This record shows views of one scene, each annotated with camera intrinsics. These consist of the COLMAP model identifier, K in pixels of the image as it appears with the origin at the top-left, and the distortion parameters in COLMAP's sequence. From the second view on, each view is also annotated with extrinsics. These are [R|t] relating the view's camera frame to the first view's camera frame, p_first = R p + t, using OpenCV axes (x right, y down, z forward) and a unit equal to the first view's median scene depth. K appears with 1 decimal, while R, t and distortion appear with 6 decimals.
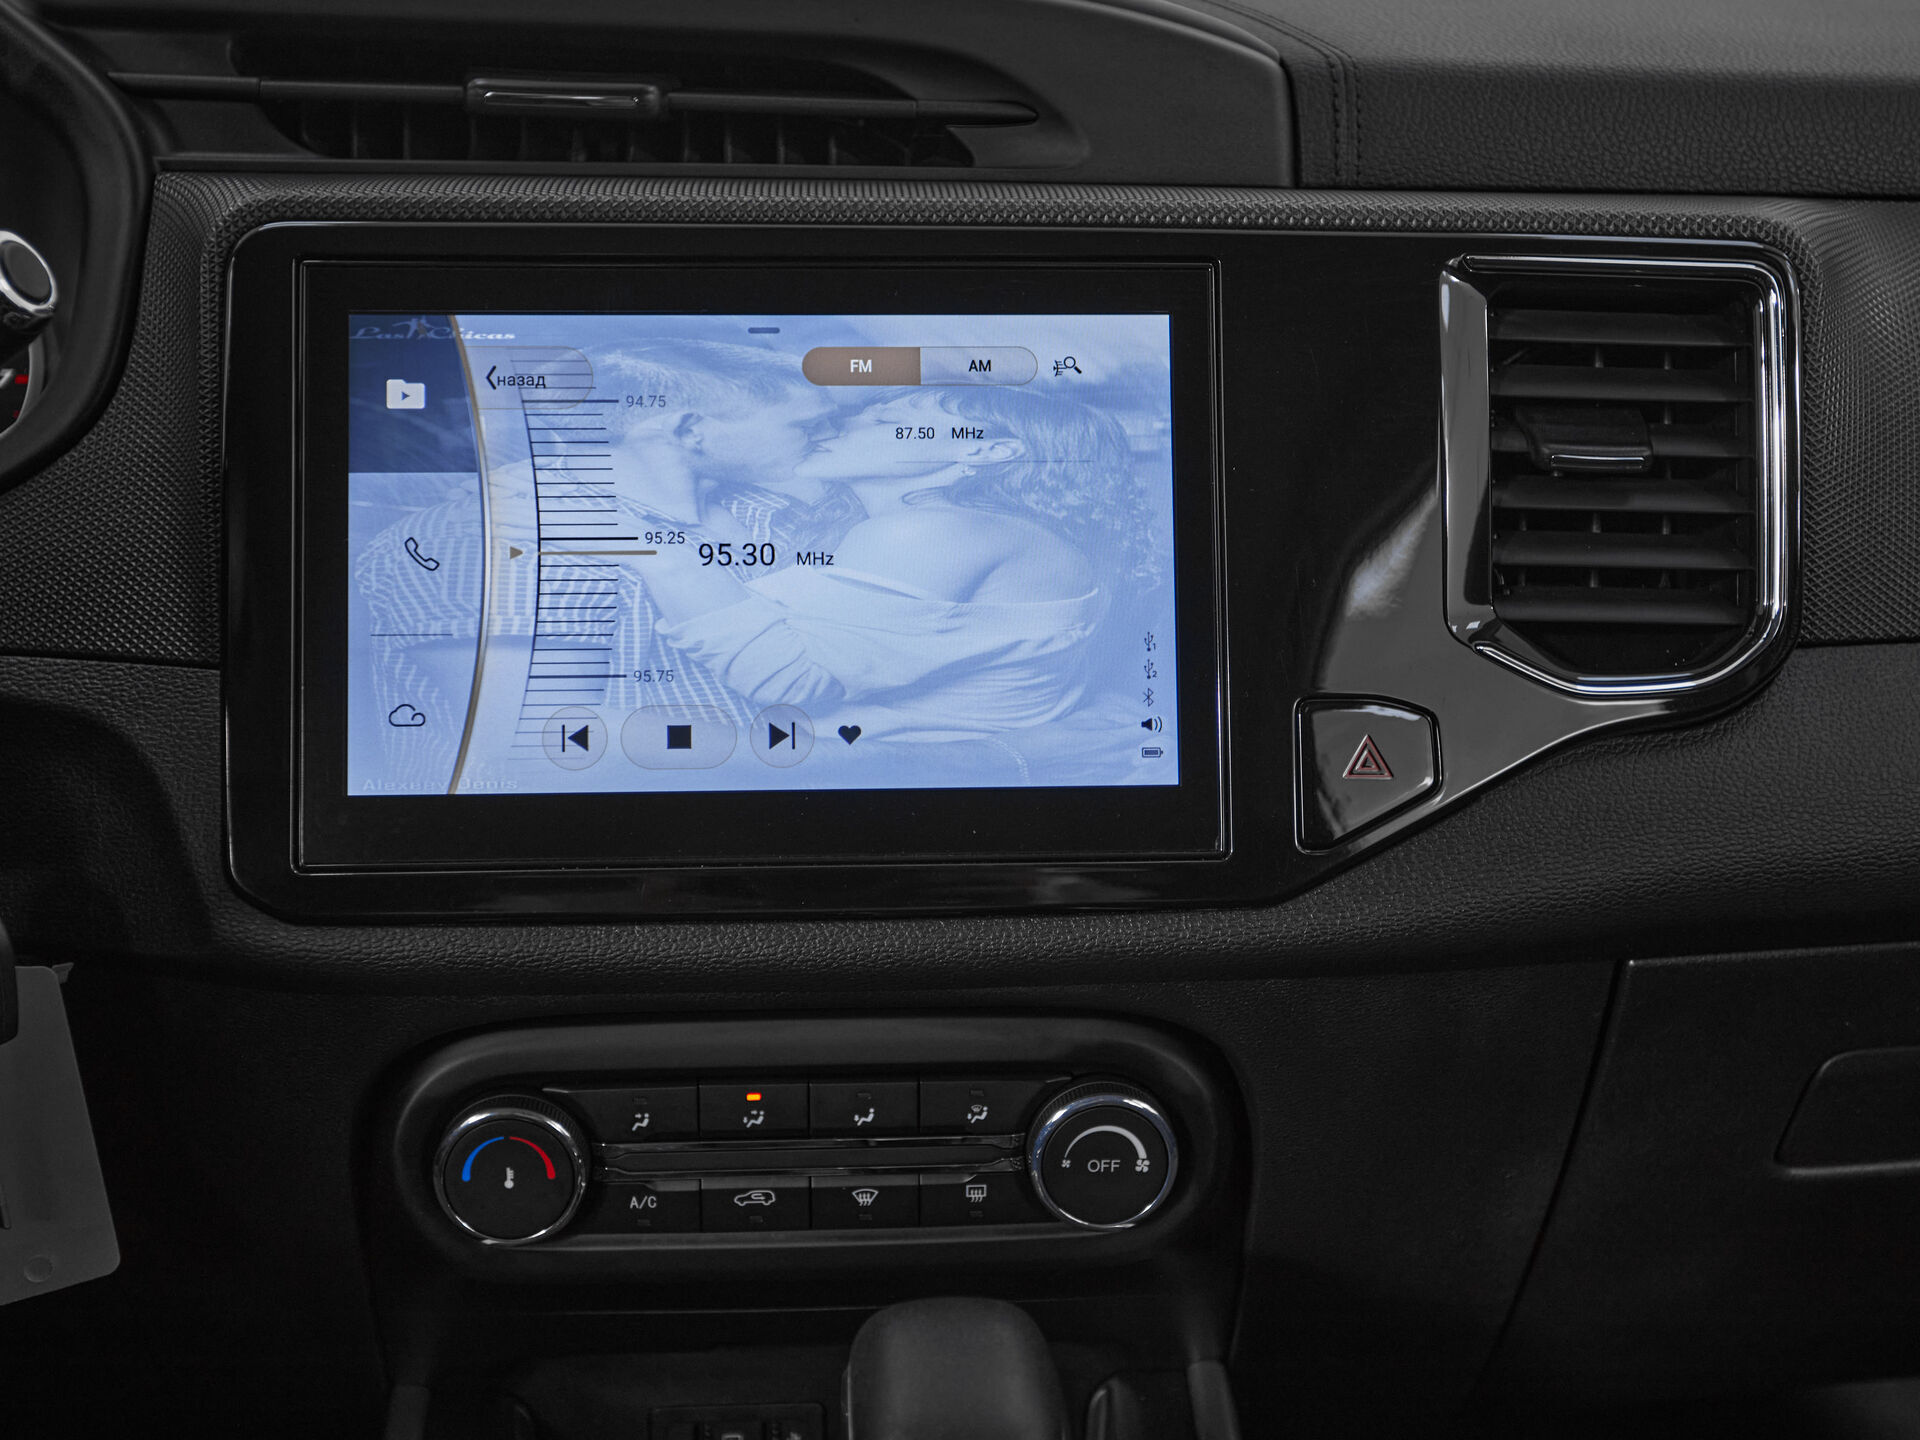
lens RADIAL K [[2433.0, 0, 966.3], [0, 2433.0, 691.2], [0, 0, 1]] dist [0.027149, 0.008863]
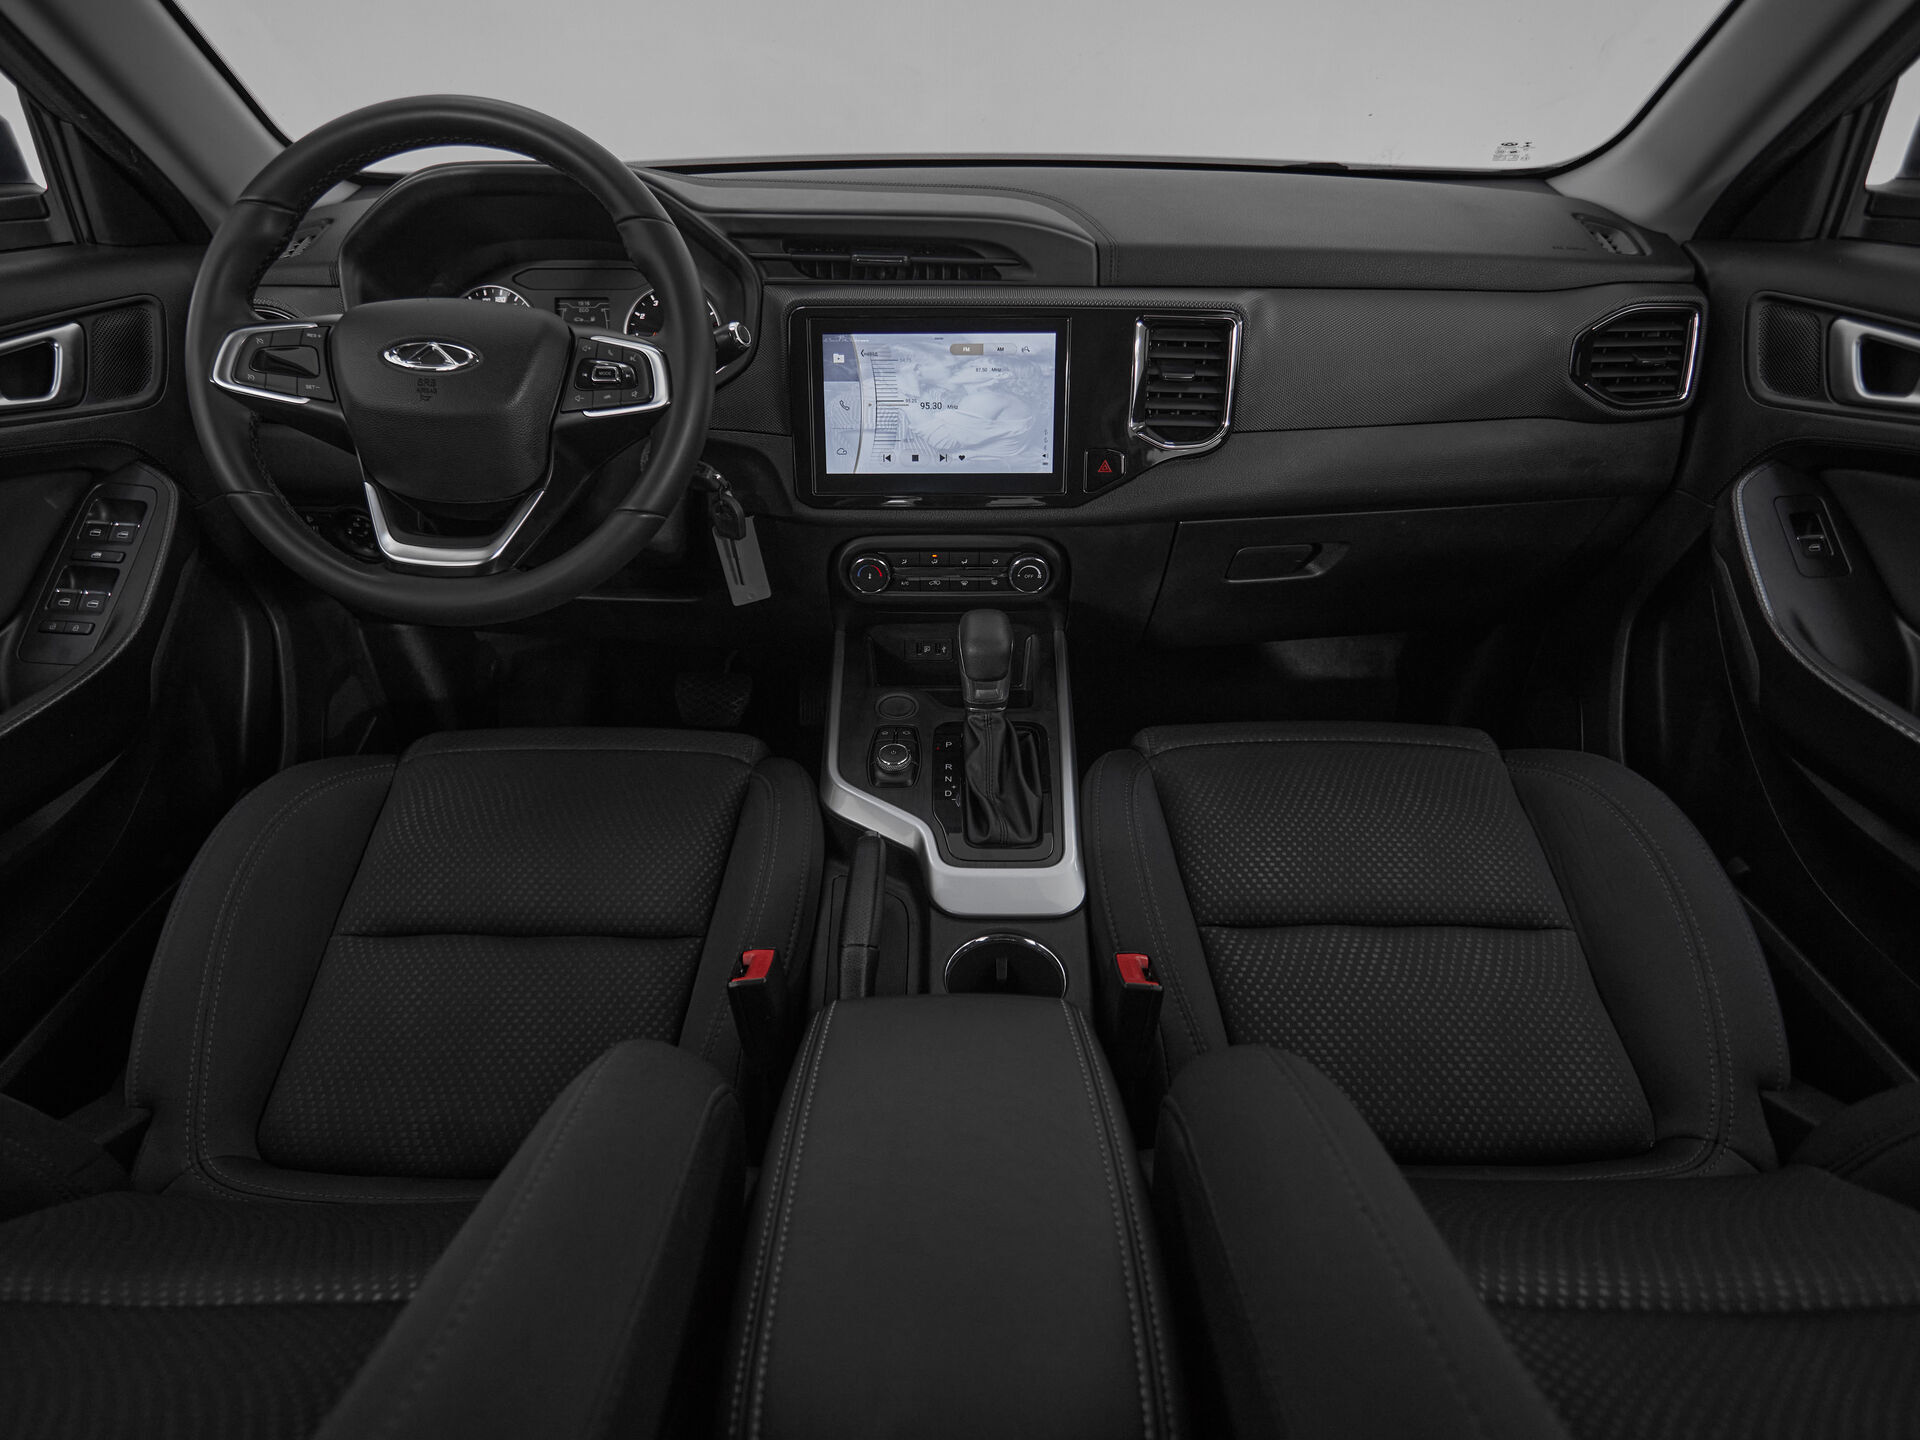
lens RADIAL K [[1027.2, 0, 940.8], [0, 1027.2, 719.3], [0, 0, 1]] dist [-0.001676, -0.002320]
pose [[0.997423, 0.030573, -0.064903, 0.031846], [-0.007264, 0.943041, 0.332597, -0.121644], [0.071375, -0.331269, 0.940833, -0.565353]]
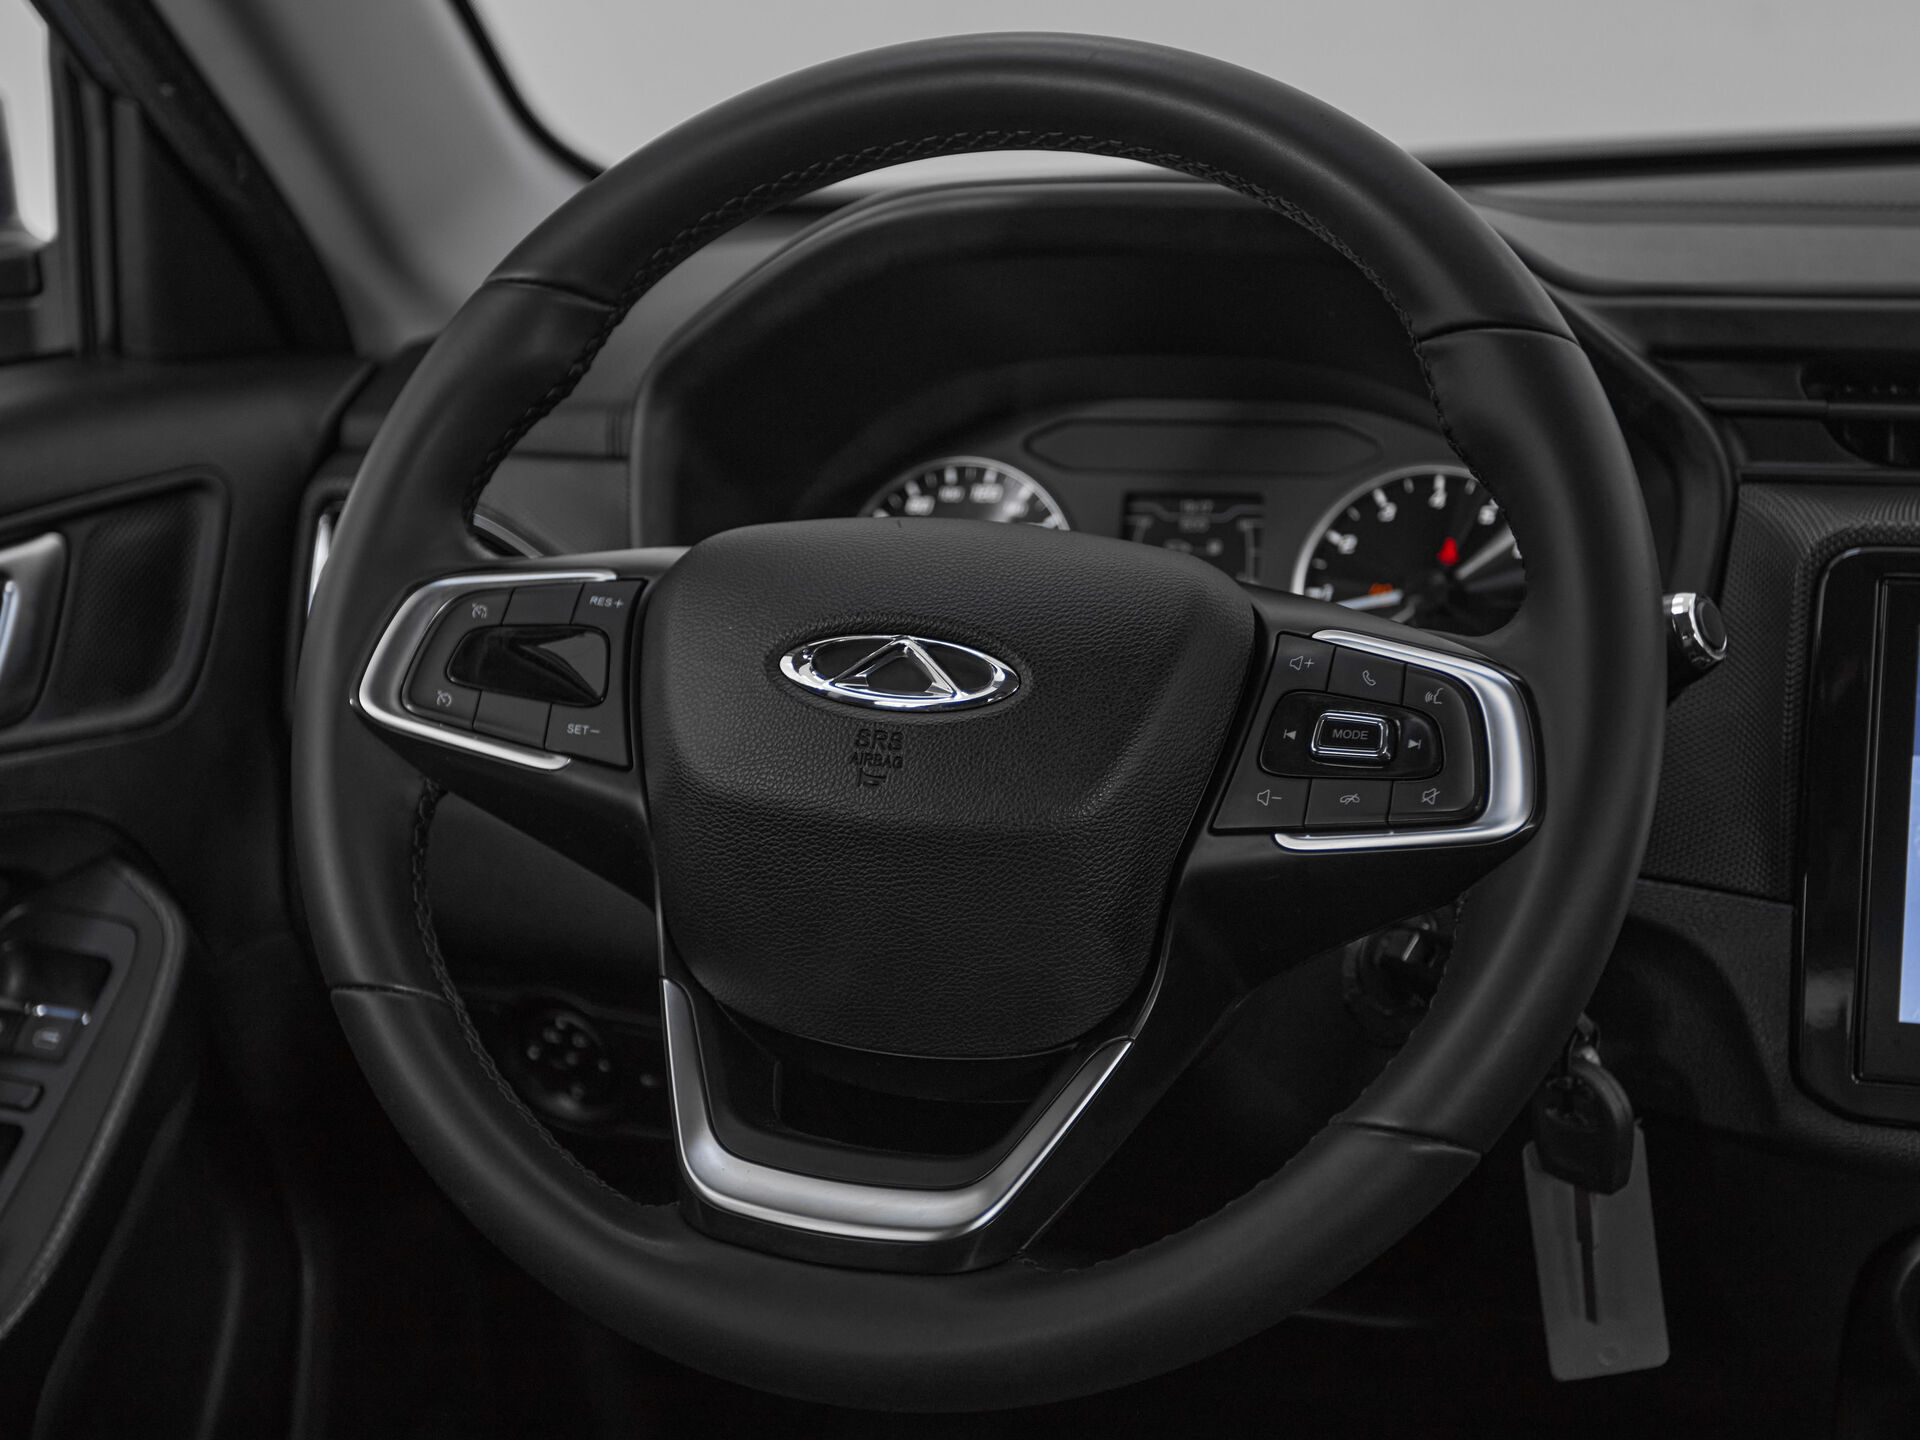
lens RADIAL K [[2725.1, 0, 953.7], [0, 2725.1, 771.2], [0, 0, 1]] dist [0.024791, 0.023162]
pose [[0.929143, 0.064472, -0.364056, -0.195292], [-0.035623, 0.995708, 0.085415, -0.176784], [0.368001, -0.066394, 0.927452, -0.430498]]
